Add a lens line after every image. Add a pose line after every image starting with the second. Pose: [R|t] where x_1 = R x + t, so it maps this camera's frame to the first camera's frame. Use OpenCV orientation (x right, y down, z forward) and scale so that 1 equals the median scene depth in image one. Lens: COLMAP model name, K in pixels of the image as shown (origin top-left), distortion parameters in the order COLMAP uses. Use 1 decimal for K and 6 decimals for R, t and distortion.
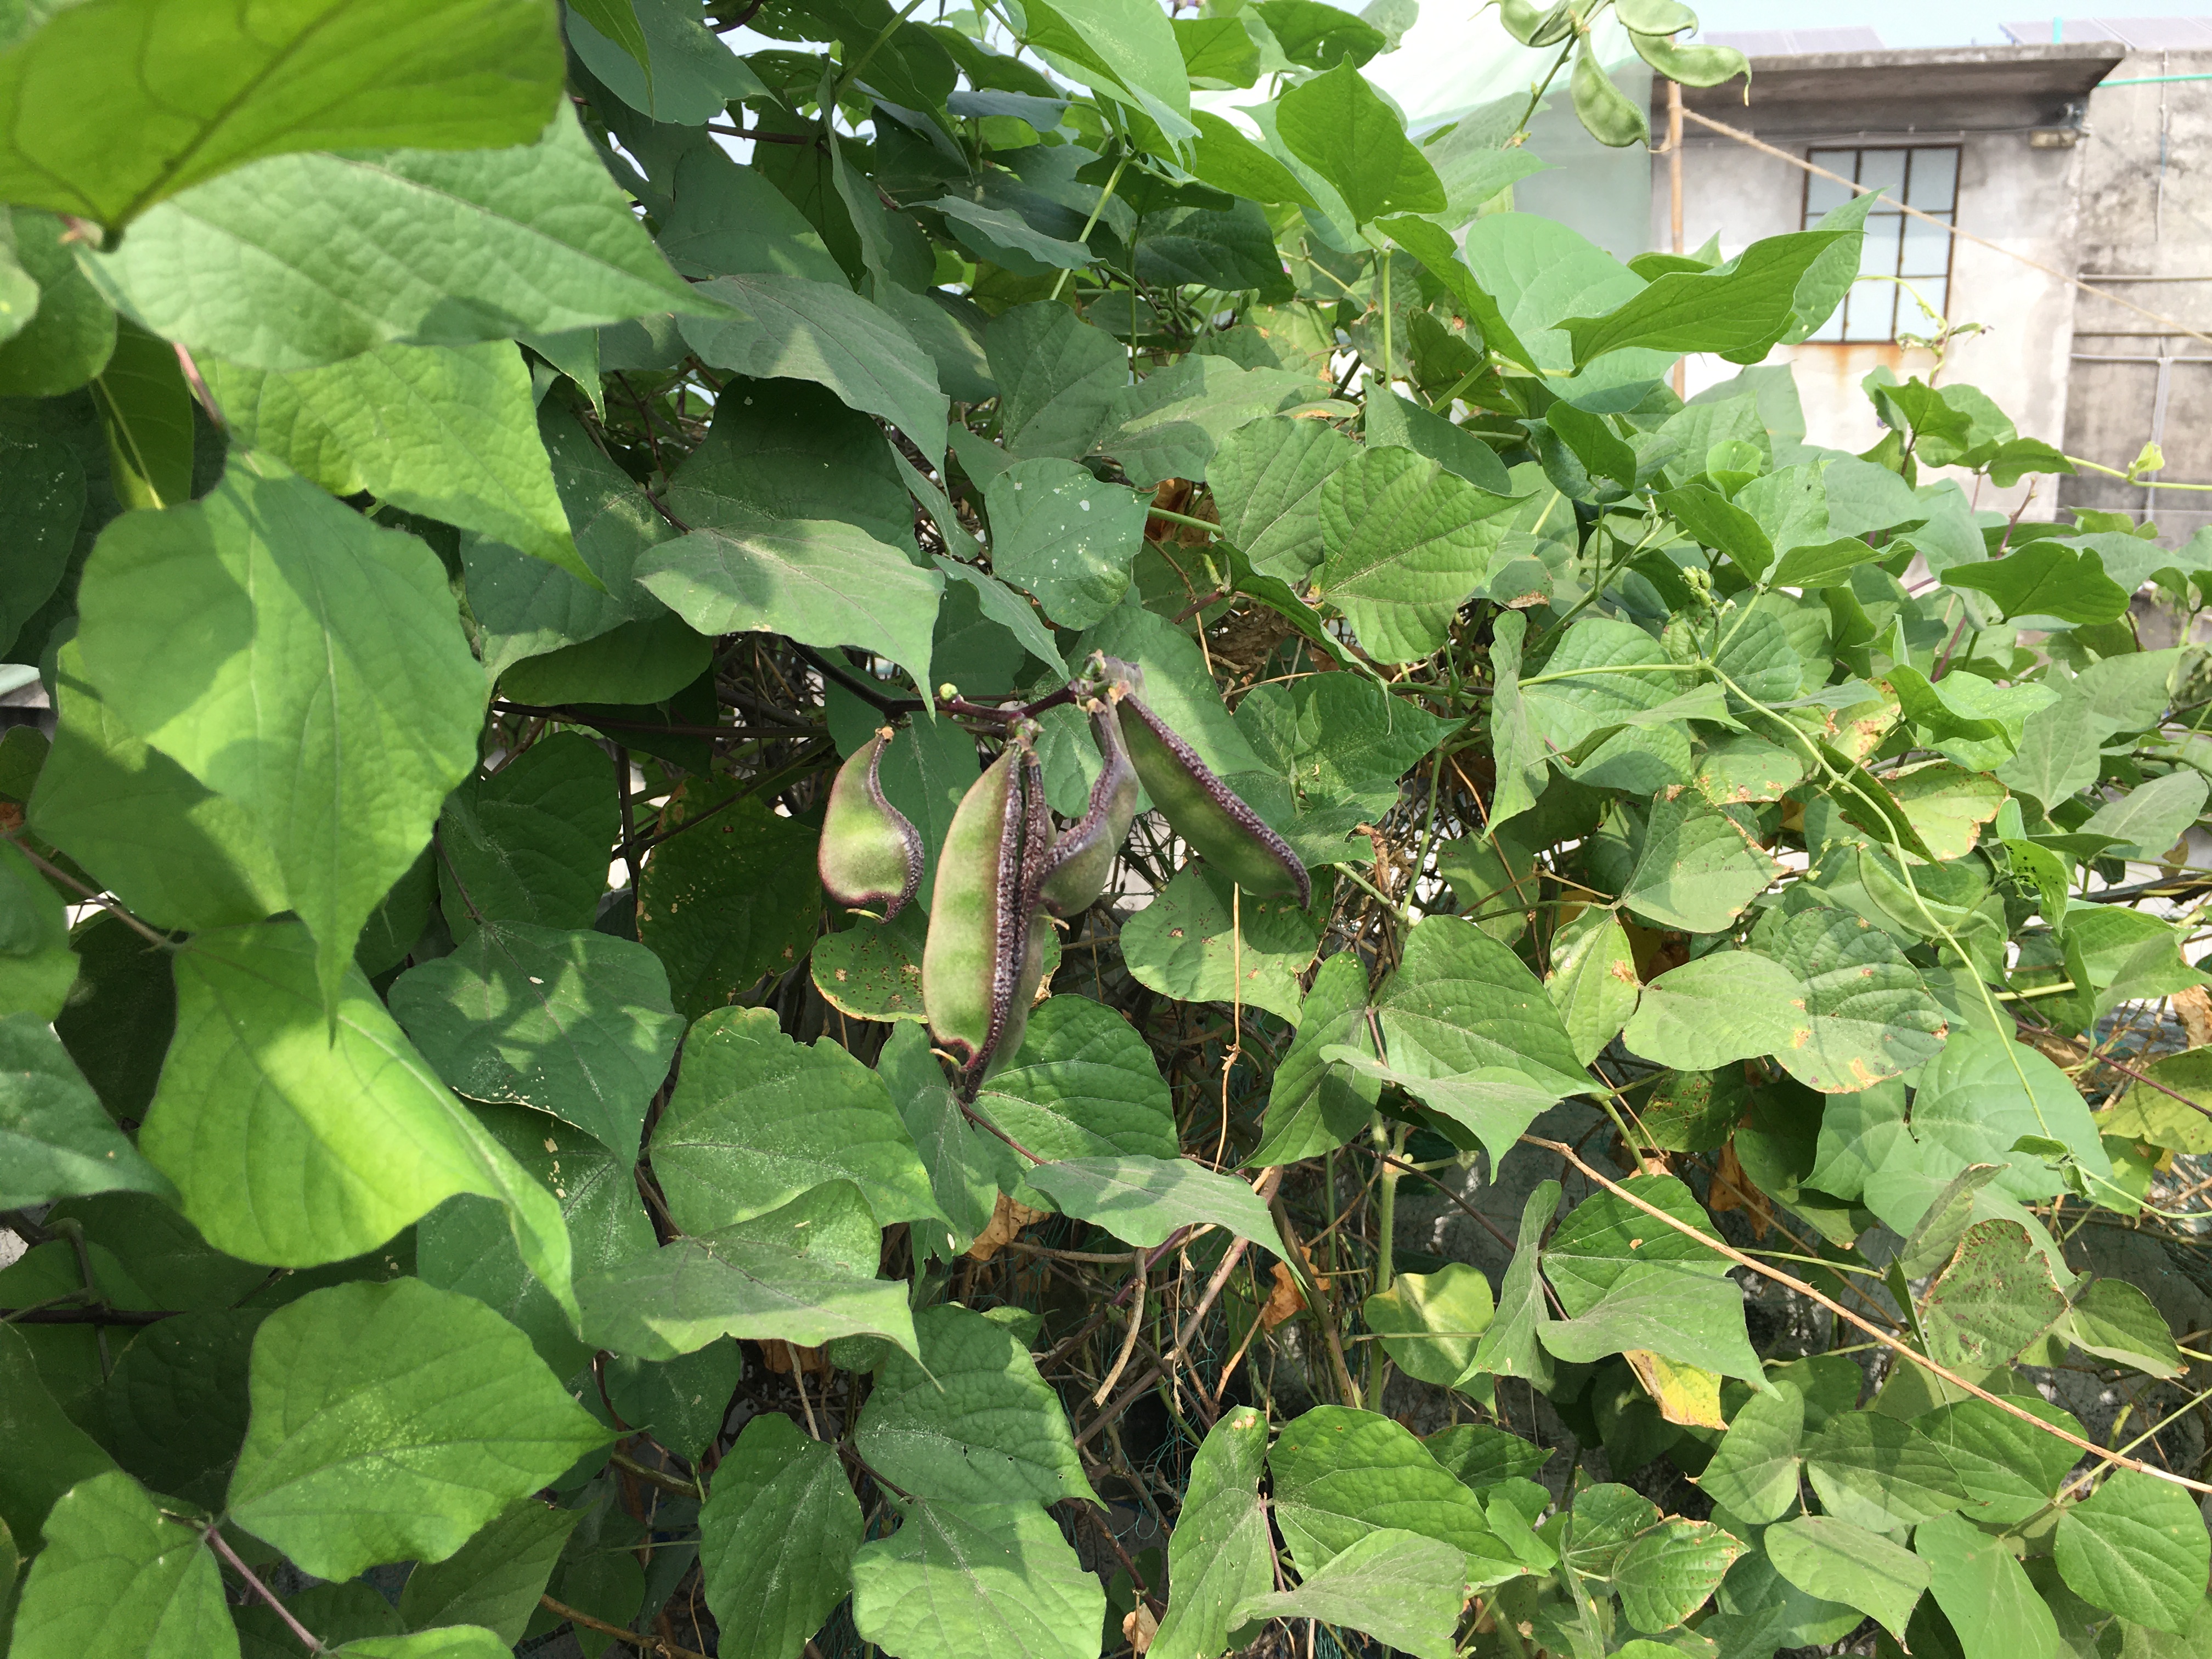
lens RADIAL K [[1835.1, 0, 1106.0], [0, 1835.1, 829.5], [0, 0, 1]] dist [0.002021, -0.007966]
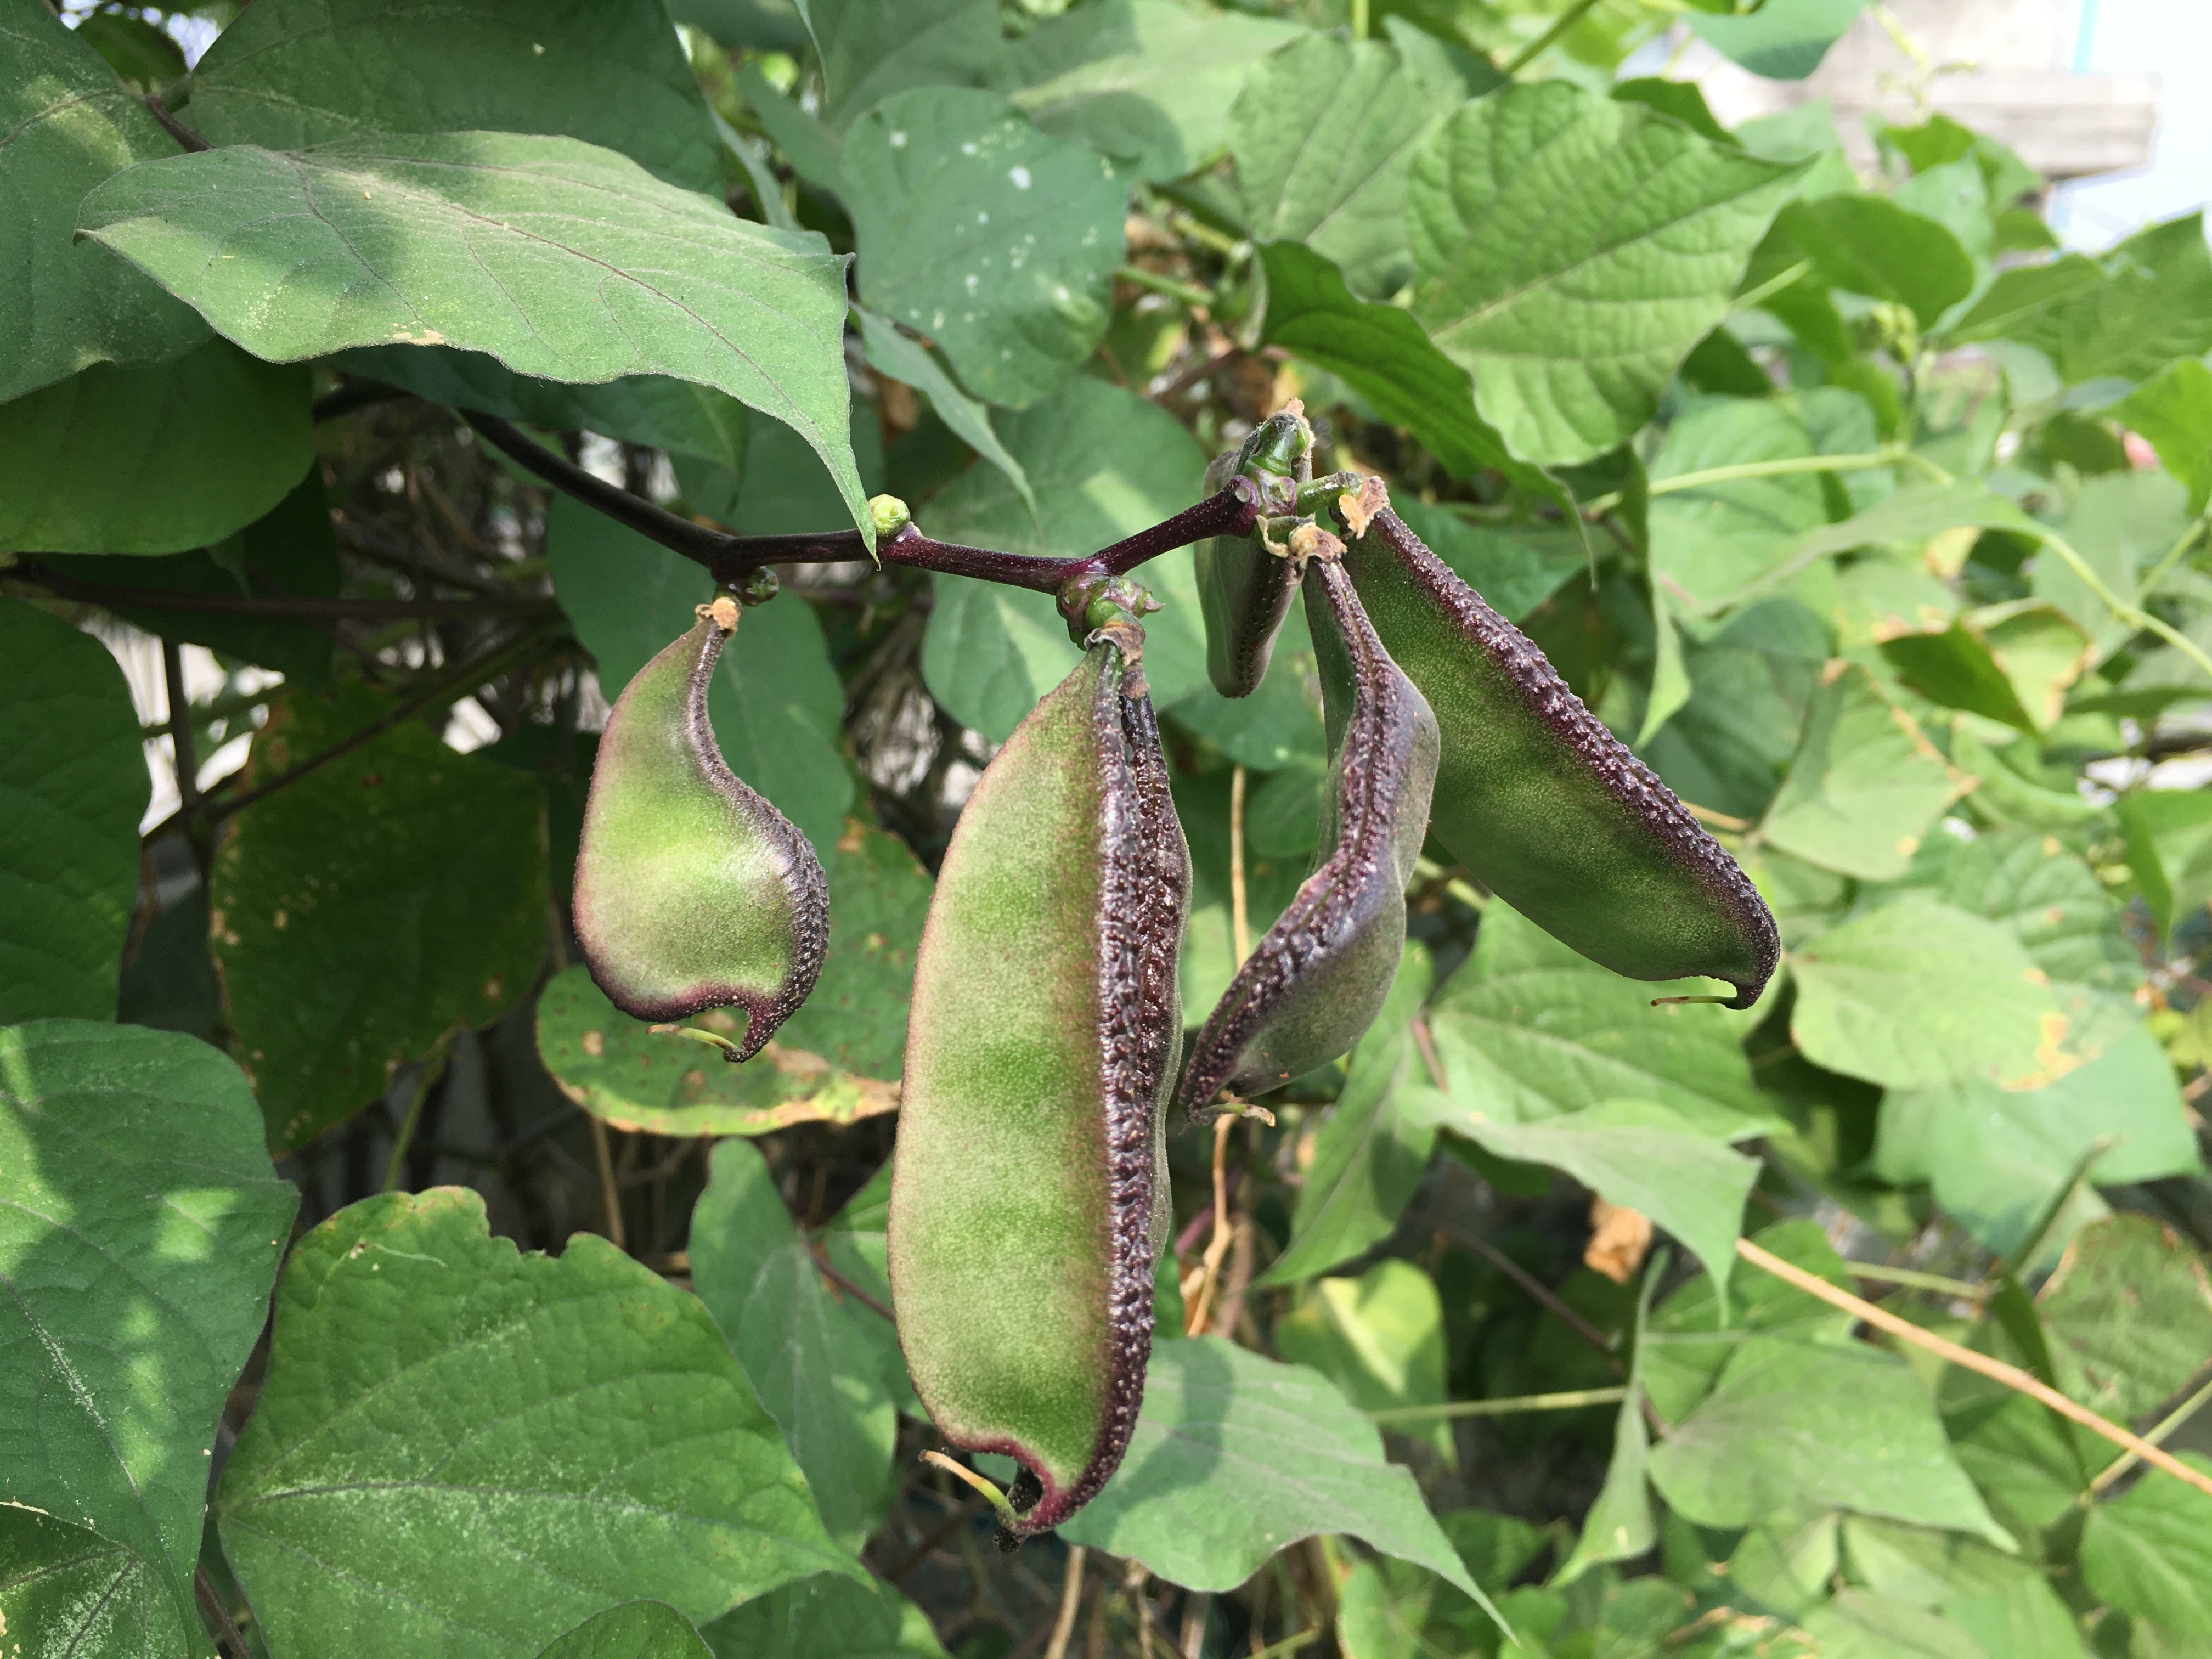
lens RADIAL K [[1873.5, 0, 1033.4], [0, 1873.5, 781.5], [0, 0, 1]] dist [0.021561, 0.008370]
pose [[0.991839, -0.032312, 0.123334, -0.092245], [0.025677, 0.998155, 0.055015, -0.032104], [-0.124885, -0.051399, 0.990839, 0.492106]]
